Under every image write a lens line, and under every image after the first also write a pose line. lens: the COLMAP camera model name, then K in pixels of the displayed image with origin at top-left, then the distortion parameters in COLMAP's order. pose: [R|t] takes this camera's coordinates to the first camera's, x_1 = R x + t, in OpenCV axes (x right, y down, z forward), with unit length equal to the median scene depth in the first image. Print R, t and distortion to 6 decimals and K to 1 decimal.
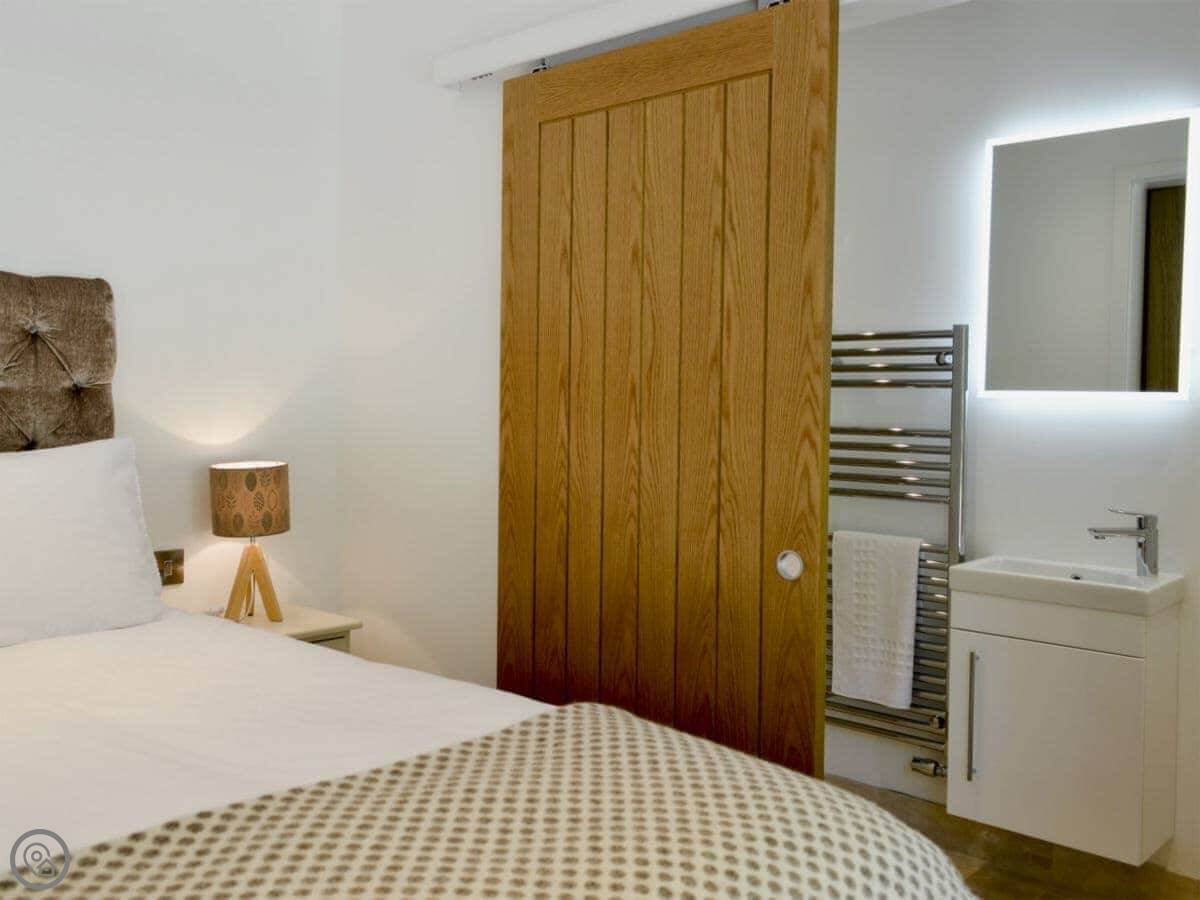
lens RADIAL K [[1018.7, 0, 598.4], [0, 1018.7, 431.2], [0, 0, 1]] dist [0.032722, 0.000011]
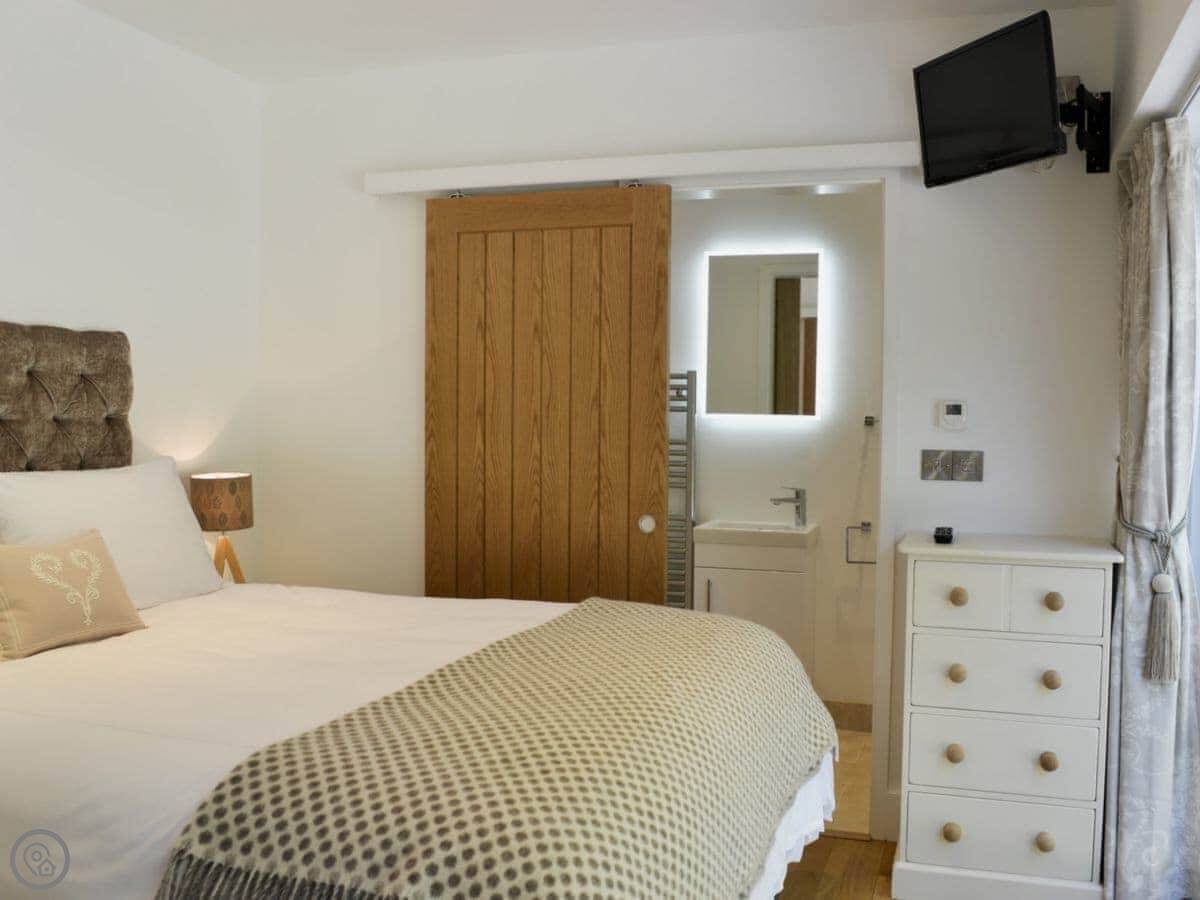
lens RADIAL K [[1104.7, 0, 600.0], [0, 1104.7, 450.0], [0, 0, 1]] dist [-0.001265, 0.006726]
pose [[0.904897, -0.019664, 0.425175, -0.539417], [0.013408, 0.999753, 0.017701, -0.018748], [-0.425419, -0.010317, 0.904938, -0.498777]]
